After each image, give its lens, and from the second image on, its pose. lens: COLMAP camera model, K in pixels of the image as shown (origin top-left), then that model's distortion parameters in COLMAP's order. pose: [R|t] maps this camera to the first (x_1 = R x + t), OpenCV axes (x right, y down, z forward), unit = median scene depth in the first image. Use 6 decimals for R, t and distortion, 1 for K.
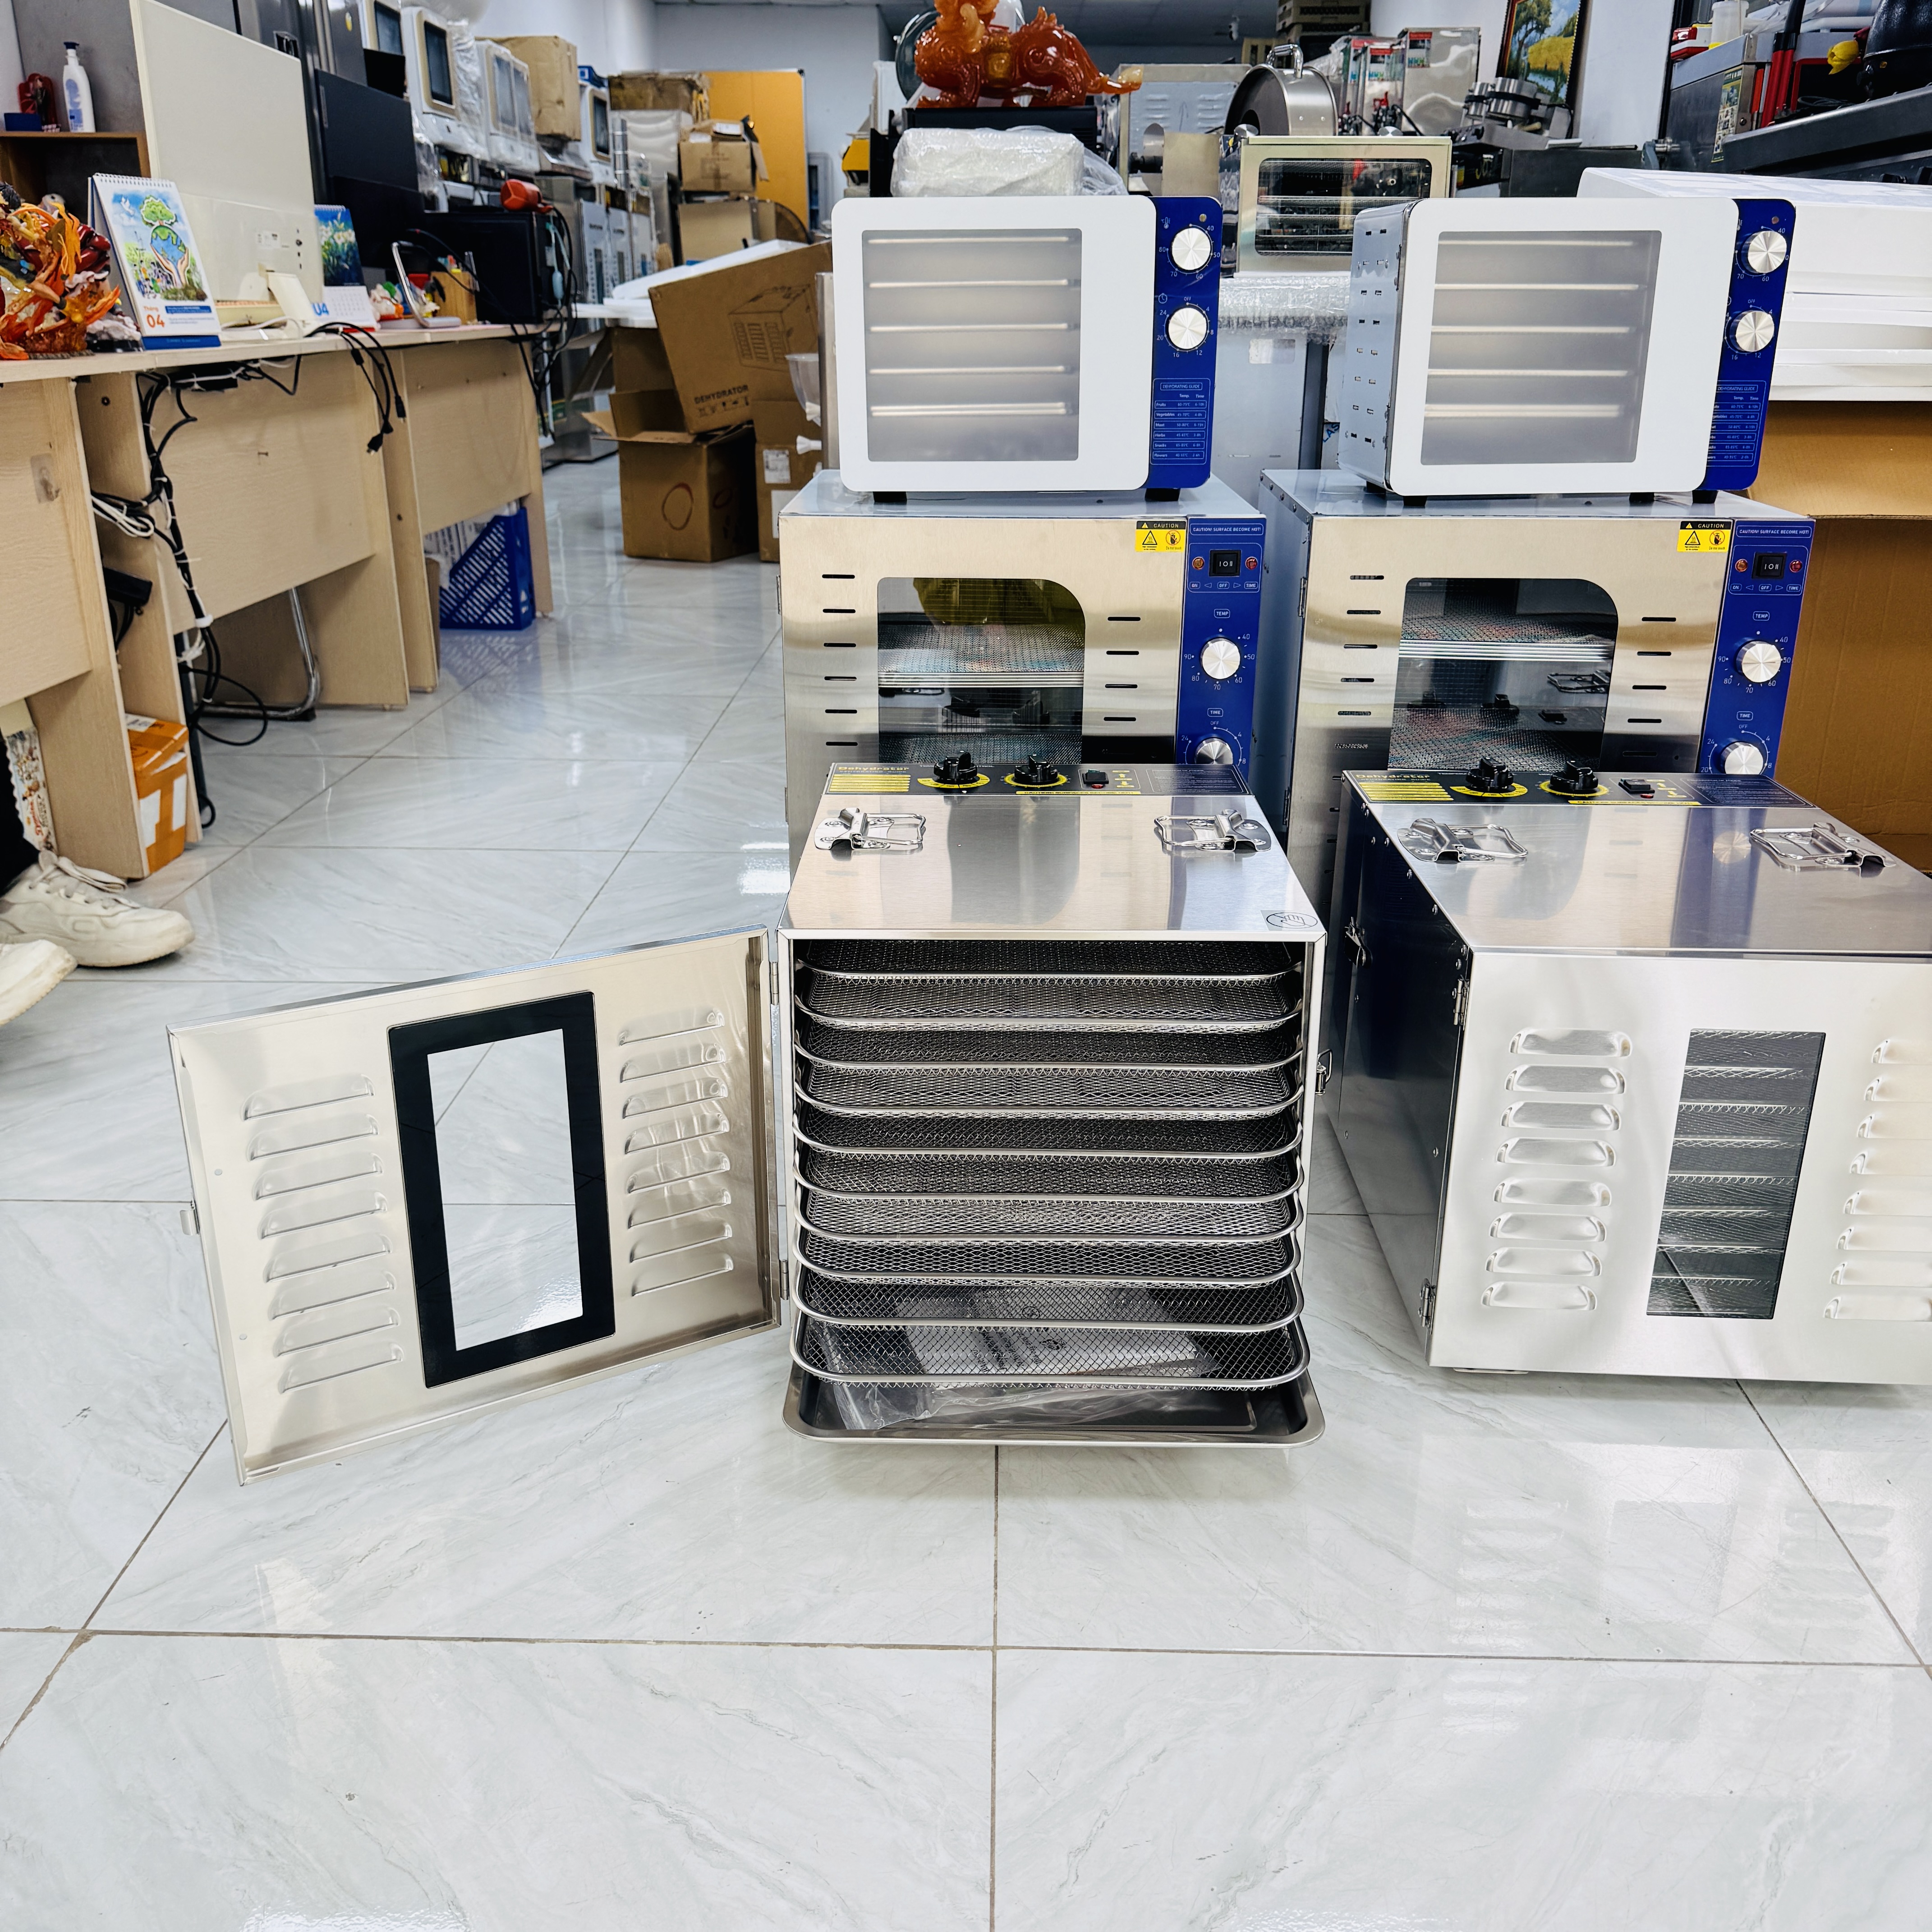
lens RADIAL K [[1801.9, 0, 978.1], [0, 1801.9, 976.5], [0, 0, 1]] dist [0.090131, -0.138342]
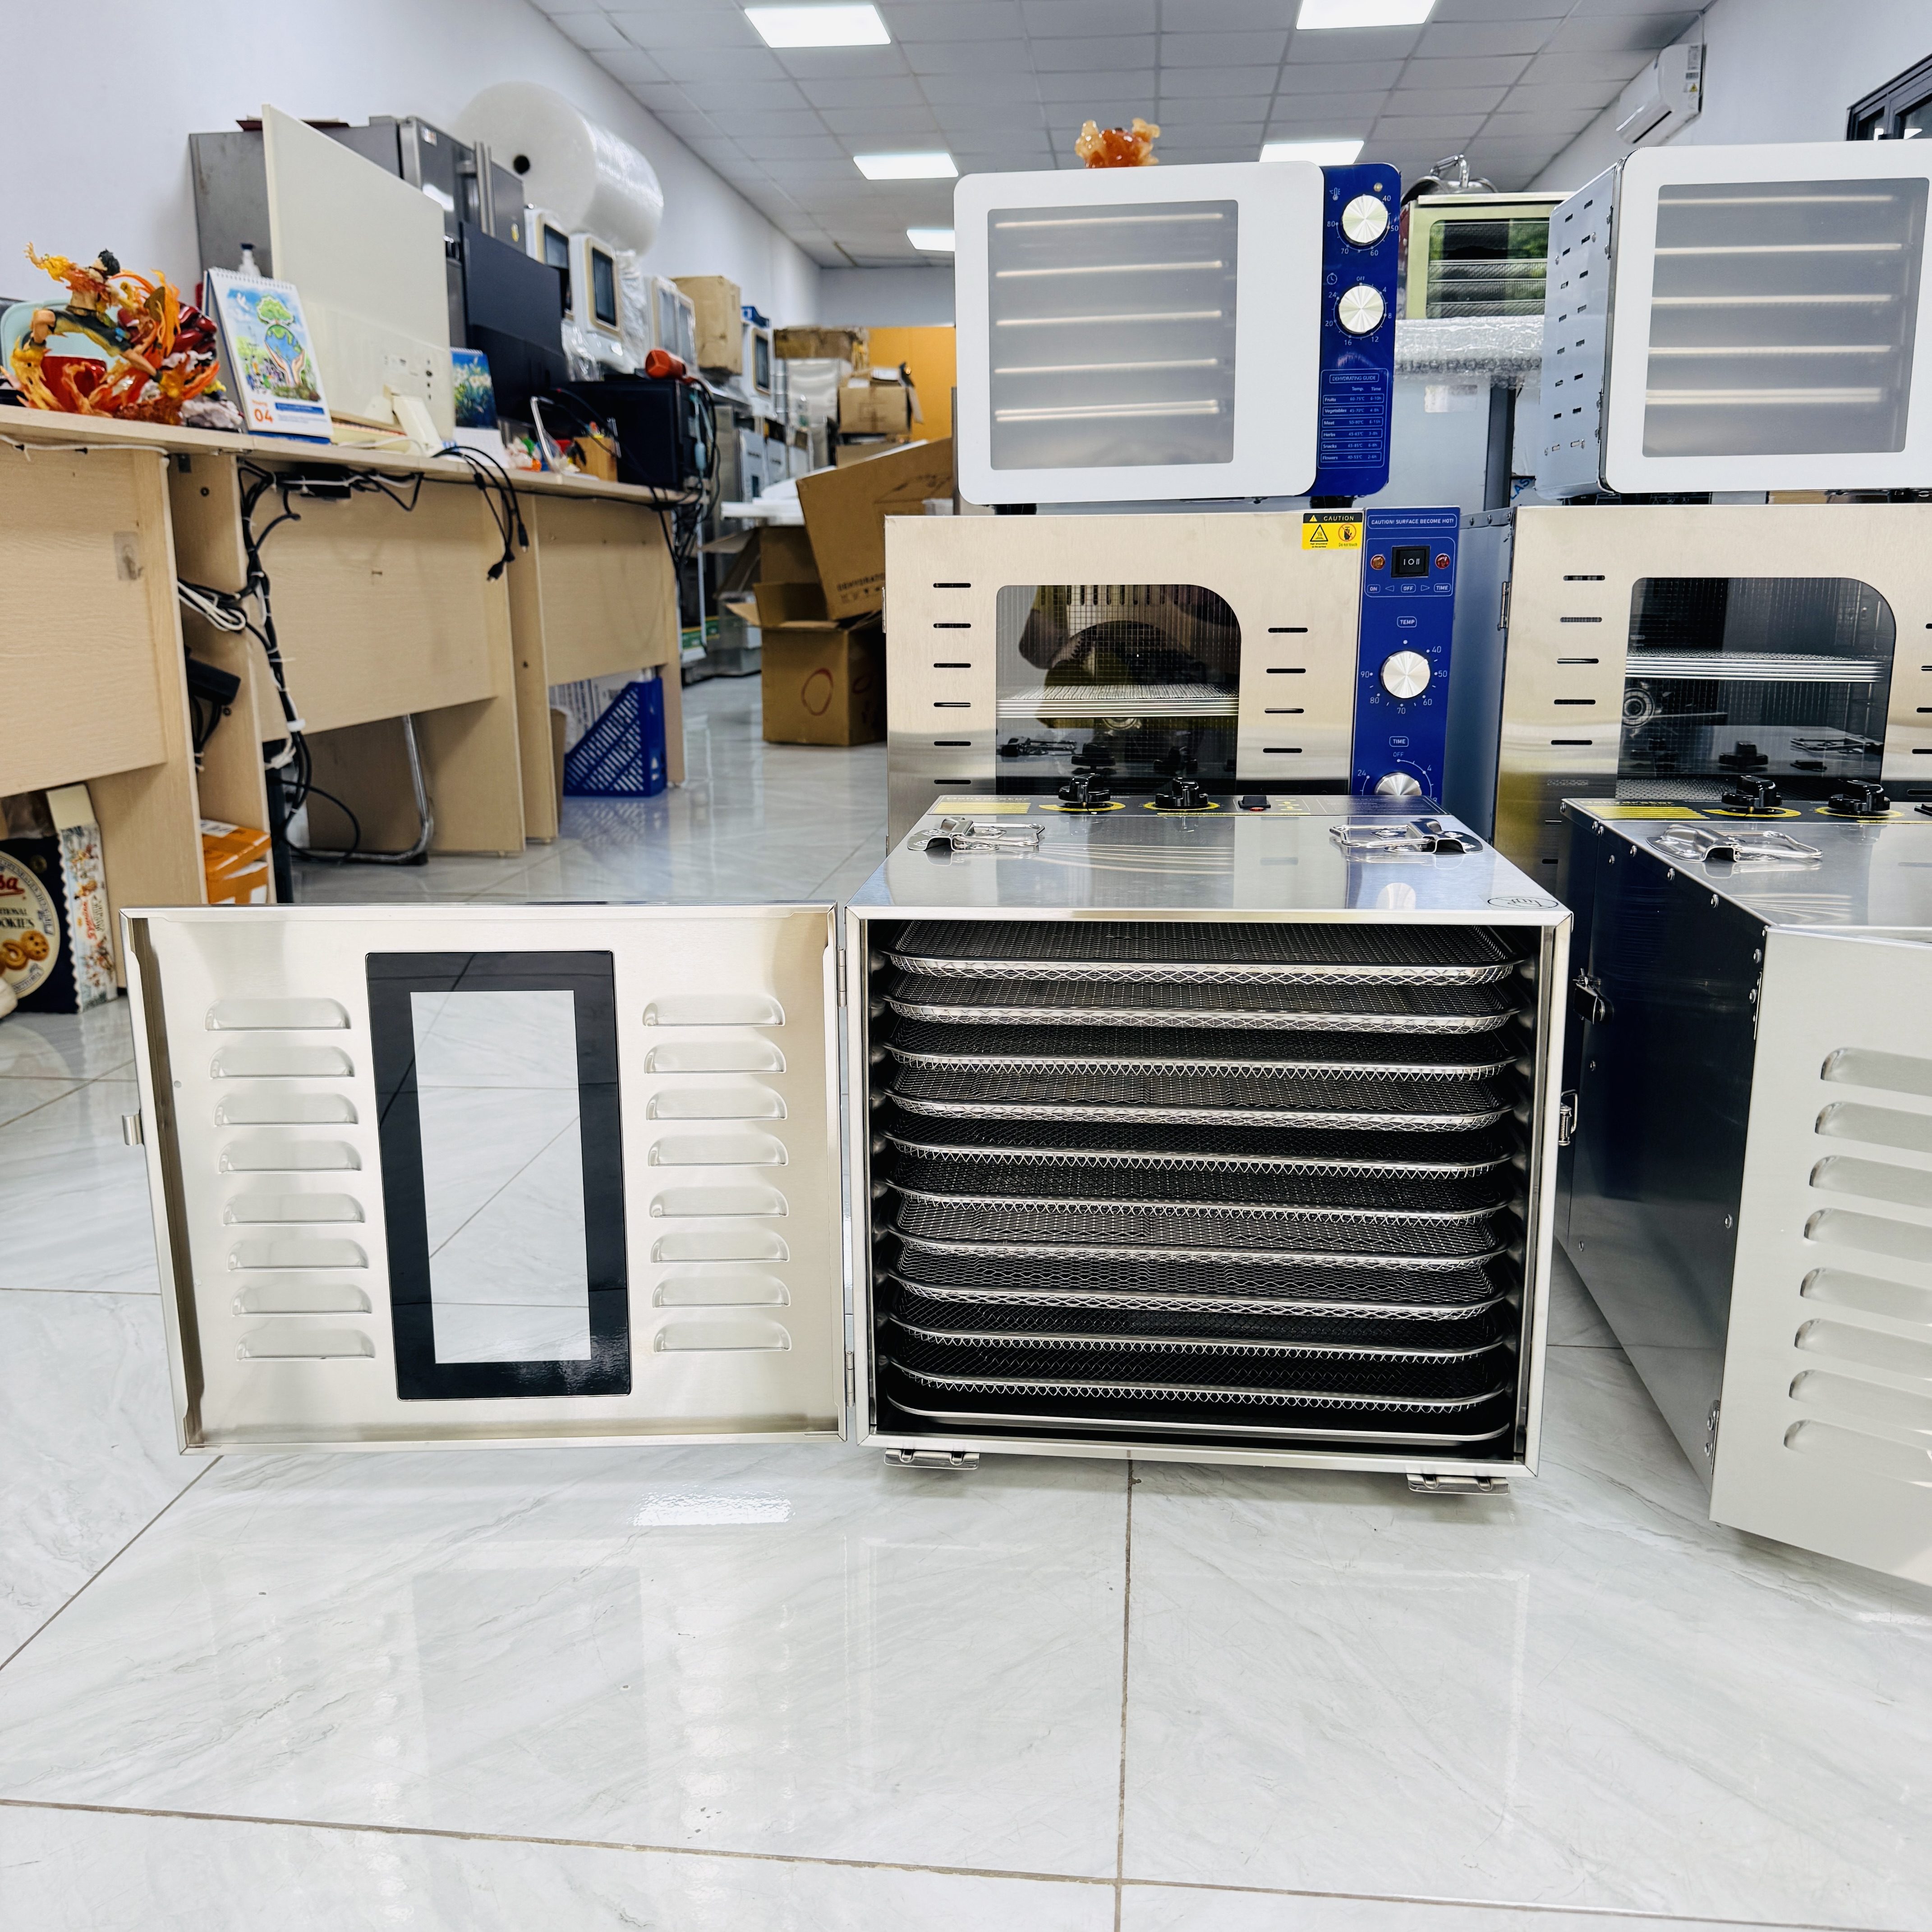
lens RADIAL K [[1812.6, 0, 968.0], [0, 1812.6, 978.5], [0, 0, 1]] dist [0.079431, -0.149275]
pose [[0.996331, 0.007700, -0.085238, 0.004088], [-0.018866, 0.991207, -0.130971, 0.058520], [0.083480, 0.132099, 0.987715, 0.127714]]
